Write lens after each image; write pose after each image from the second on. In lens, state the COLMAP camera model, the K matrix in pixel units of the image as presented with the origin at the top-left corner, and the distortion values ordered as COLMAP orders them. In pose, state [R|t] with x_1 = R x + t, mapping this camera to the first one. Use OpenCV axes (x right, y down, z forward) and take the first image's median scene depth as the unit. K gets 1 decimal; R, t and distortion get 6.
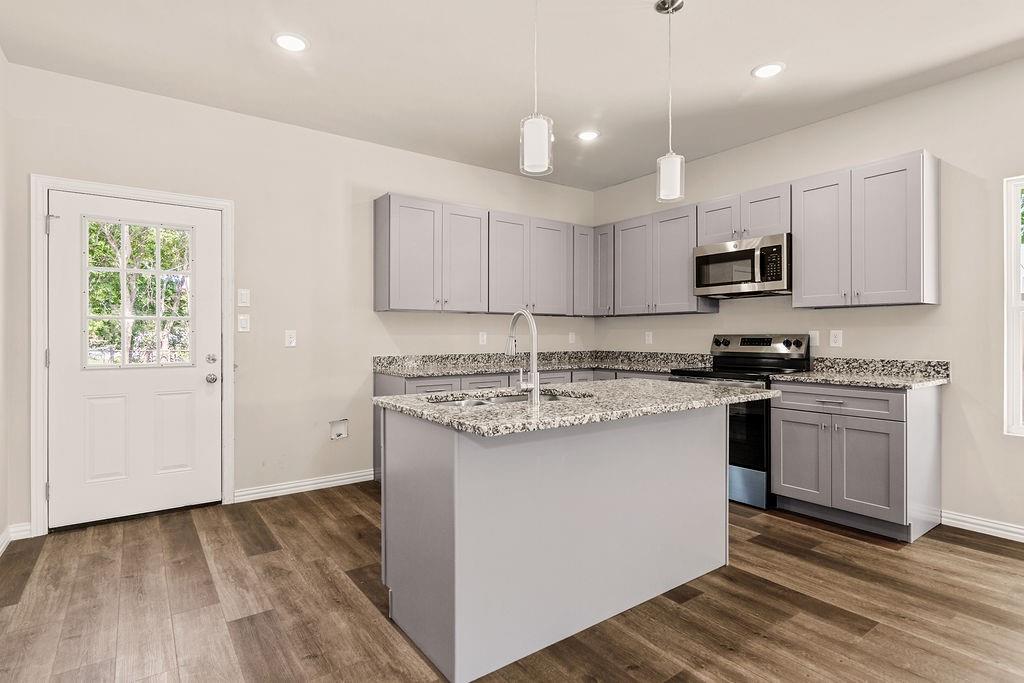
lens RADIAL K [[519.7, 0, 513.3], [0, 519.7, 333.4], [0, 0, 1]] dist [0.000953, 0.000053]
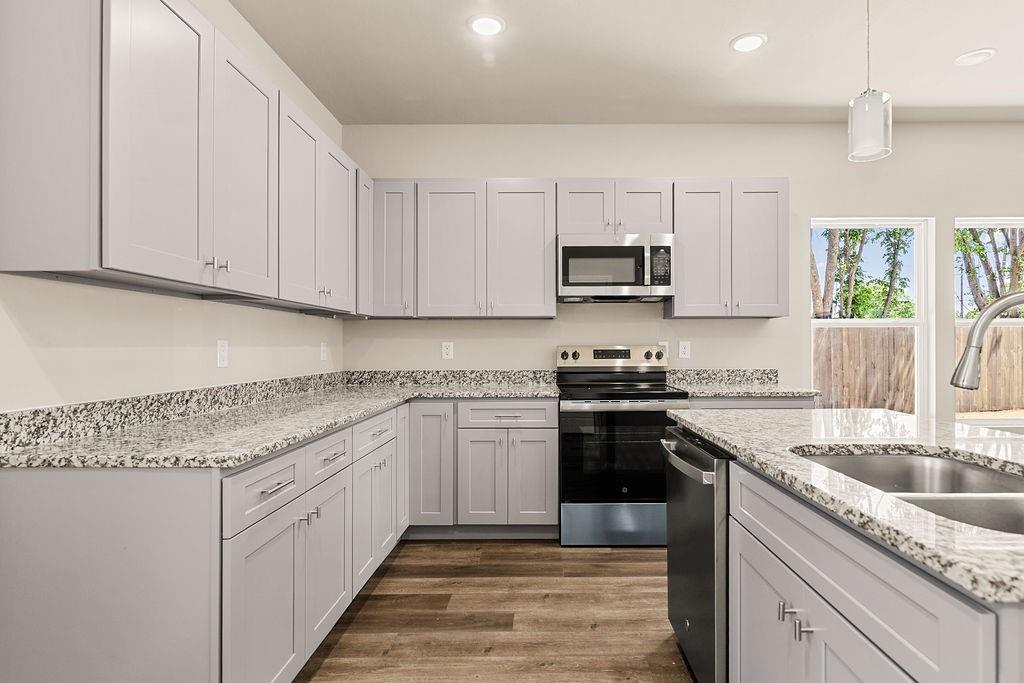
lens RADIAL K [[575.2, 0, 547.2], [0, 575.2, 336.3], [0, 0, 1]] dist [0.018215, 0.000185]
pose [[0.577439, 0.013232, 0.816326, -0.431628], [-0.000789, 0.999877, -0.015650, 0.002258], [-0.816433, 0.008393, 0.577379, 0.606753]]
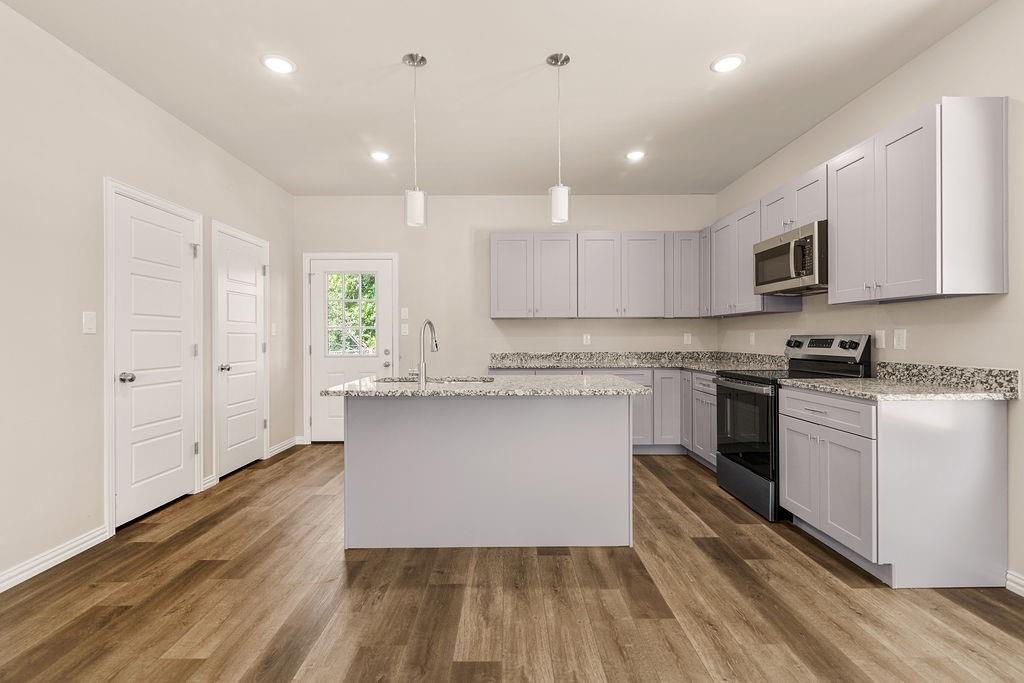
lens RADIAL K [[471.2, 0, 510.5], [0, 471.2, 334.0], [0, 0, 1]] dist [0.000100, 0.000034]
pose [[0.812283, -0.007265, -0.583219, 0.576666], [0.006491, 0.999973, -0.003417, 0.000042], [0.583228, -0.001010, 0.812308, 0.036102]]
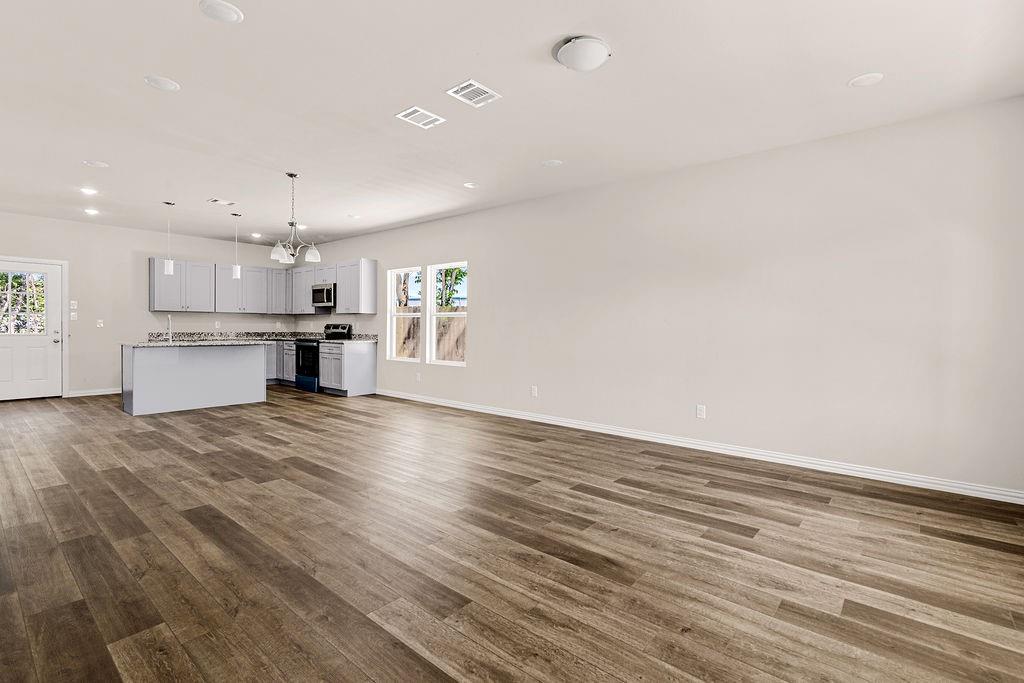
lens RADIAL K [[471.2, 0, 510.5], [0, 471.2, 334.0], [0, 0, 1]] dist [0.000100, 0.000034]
pose [[0.971635, 0.005615, 0.236417, 0.829877], [-0.010972, 0.999712, 0.021348, -0.007885], [-0.236229, -0.023336, 0.971417, -1.415823]]
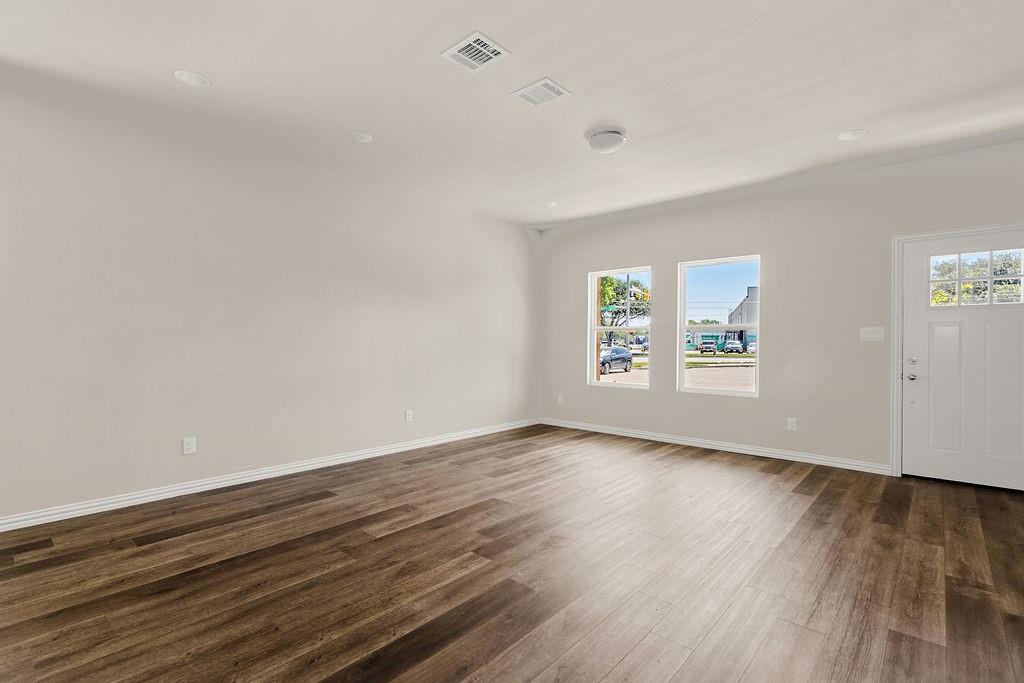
lens RADIAL K [[483.2, 0, 512.0], [0, 483.2, 341.5], [0, 0, 1]] dist [0.000048, 0.000226]
pose [[-0.214998, -0.001791, 0.976613, 0.147827], [-0.009601, 0.999954, -0.000280, -0.003197], [-0.976567, -0.009437, -0.215006, -0.305597]]
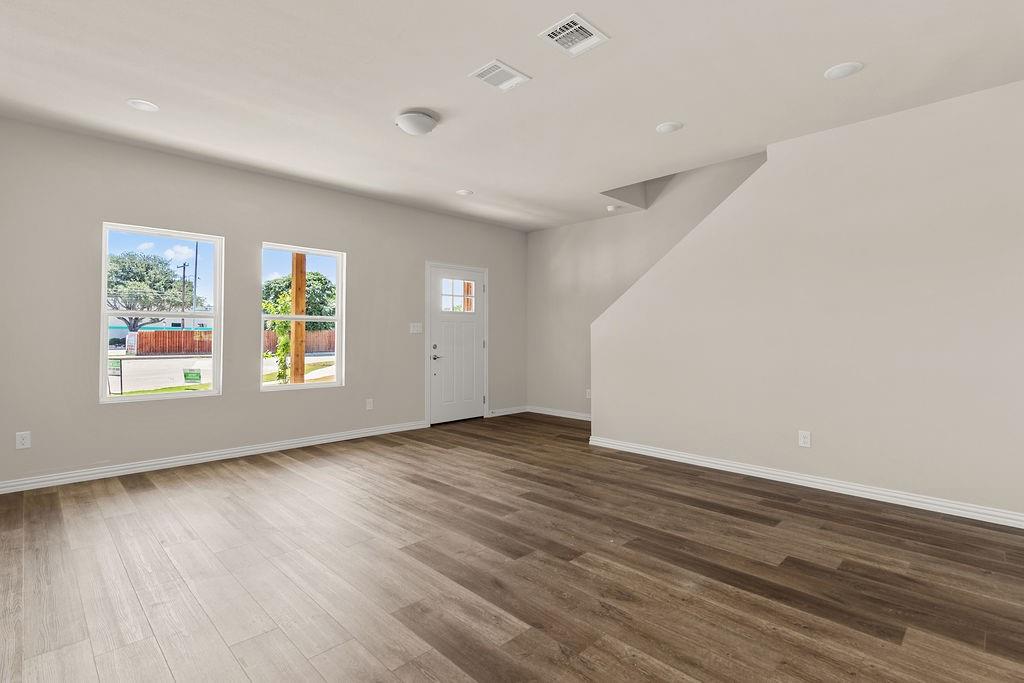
lens RADIAL K [[489.5, 0, 511.6], [0, 489.5, 335.5], [0, 0, 1]] dist [-0.005447, -0.000461]
pose [[-0.987222, -0.003274, -0.159315, 1.077341], [-0.002658, 0.999988, -0.004082, 0.001357], [0.159327, -0.003607, -0.987219, 0.266898]]
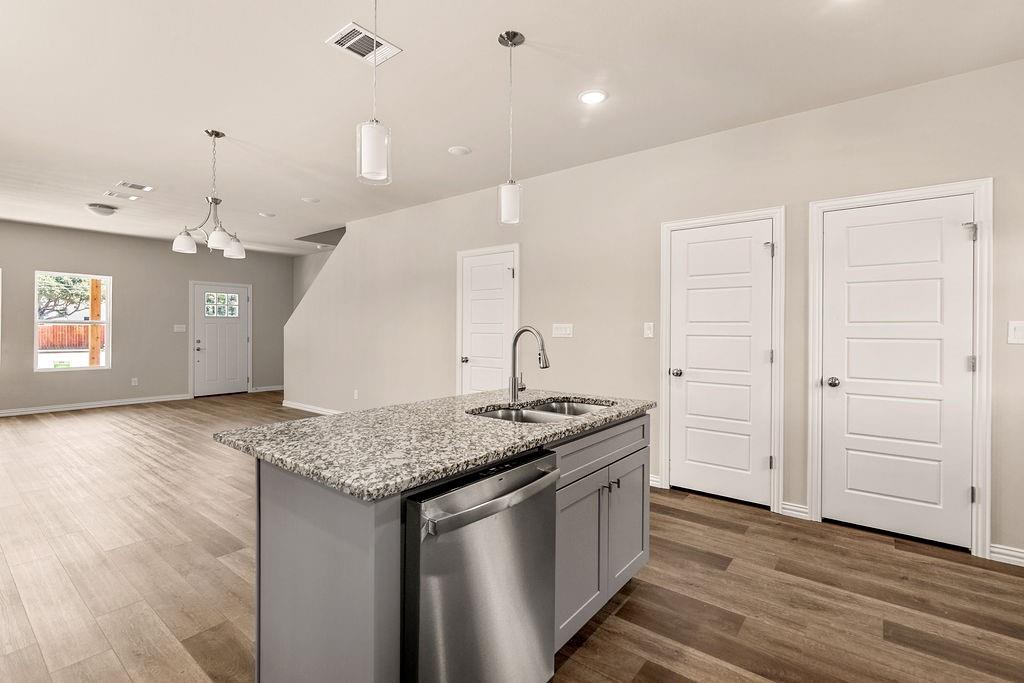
lens RADIAL K [[471.2, 0, 510.5], [0, 471.2, 334.0], [0, 0, 1]] dist [0.000100, 0.000034]
pose [[-0.963386, -0.002445, -0.268105, 0.200916], [-0.003837, 0.999982, 0.004669, -0.019833], [0.268089, 0.005527, -0.963378, 1.188400]]
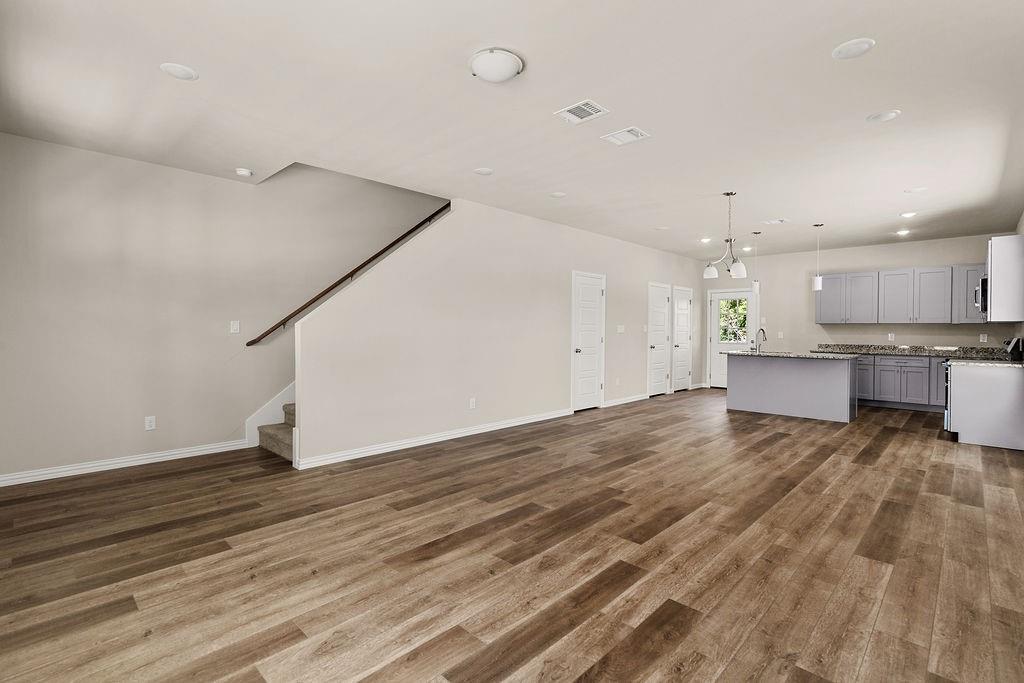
lens RADIAL K [[476.5, 0, 512.0], [0, 476.5, 341.5], [0, 0, 1]] dist [0.001698, 0.000427]
pose [[0.176706, 0.028496, -0.983851, 1.833479], [-0.001238, 0.999586, 0.028730, -0.028660], [0.984263, -0.003859, 0.176668, -0.822545]]
